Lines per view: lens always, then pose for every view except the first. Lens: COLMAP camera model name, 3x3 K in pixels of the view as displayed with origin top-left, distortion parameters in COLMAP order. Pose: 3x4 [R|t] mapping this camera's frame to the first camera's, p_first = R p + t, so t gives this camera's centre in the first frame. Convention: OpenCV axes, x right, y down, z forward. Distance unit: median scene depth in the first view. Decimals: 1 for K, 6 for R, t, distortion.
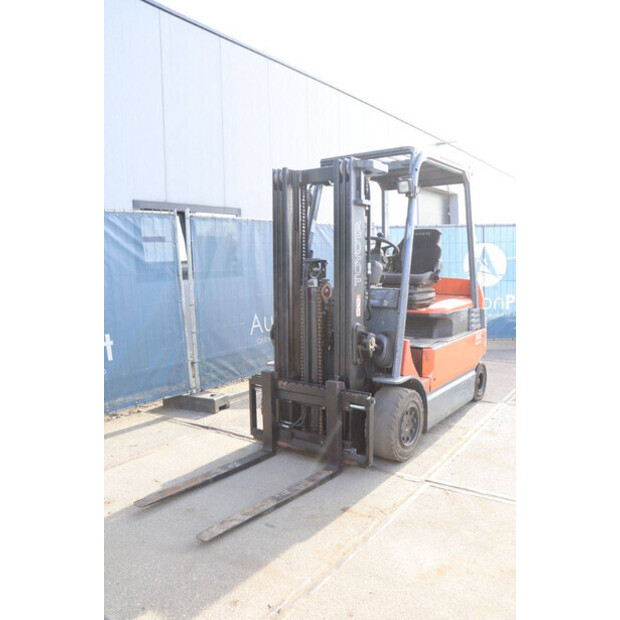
lens RADIAL K [[510.2, 0, 310.0], [0, 510.2, 310.0], [0, 0, 1]] dist [-0.169232, 0.140466]
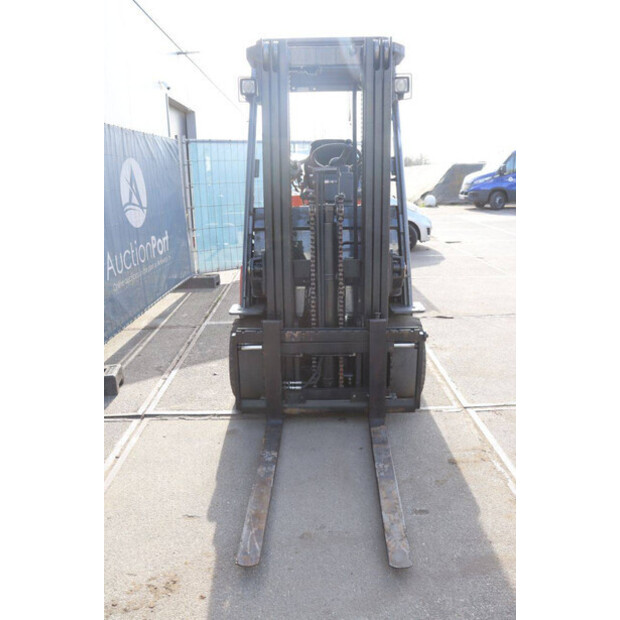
lens RADIAL K [[510.2, 0, 310.0], [0, 510.2, 310.0], [0, 0, 1]] dist [-0.169232, 0.140466]
pose [[0.804760, -0.145854, 0.575403, -0.466208], [0.062552, 0.984783, 0.162139, -0.012573], [-0.590296, -0.094490, 0.801638, 0.377184]]
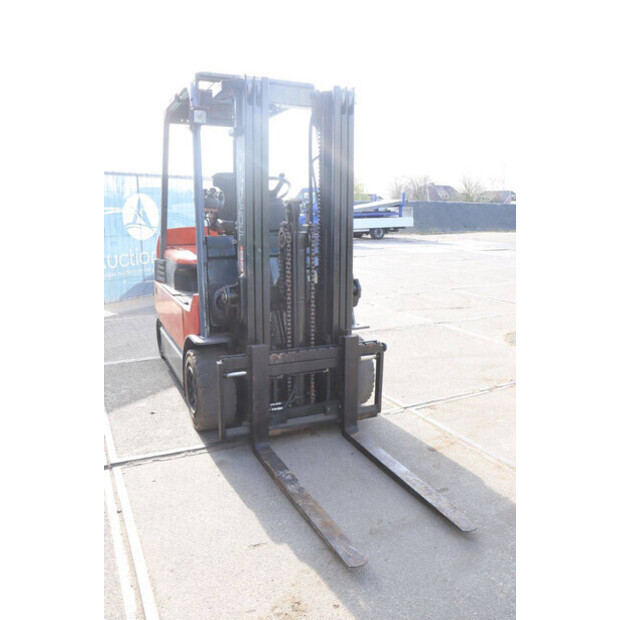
lens RADIAL K [[510.2, 0, 310.0], [0, 510.2, 310.0], [0, 0, 1]] dist [-0.169232, 0.140466]
pose [[0.471736, -0.144539, 0.869812, -0.704786], [0.075069, 0.989475, 0.123711, -0.019891], [-0.878538, 0.006937, 0.477621, 0.577254]]
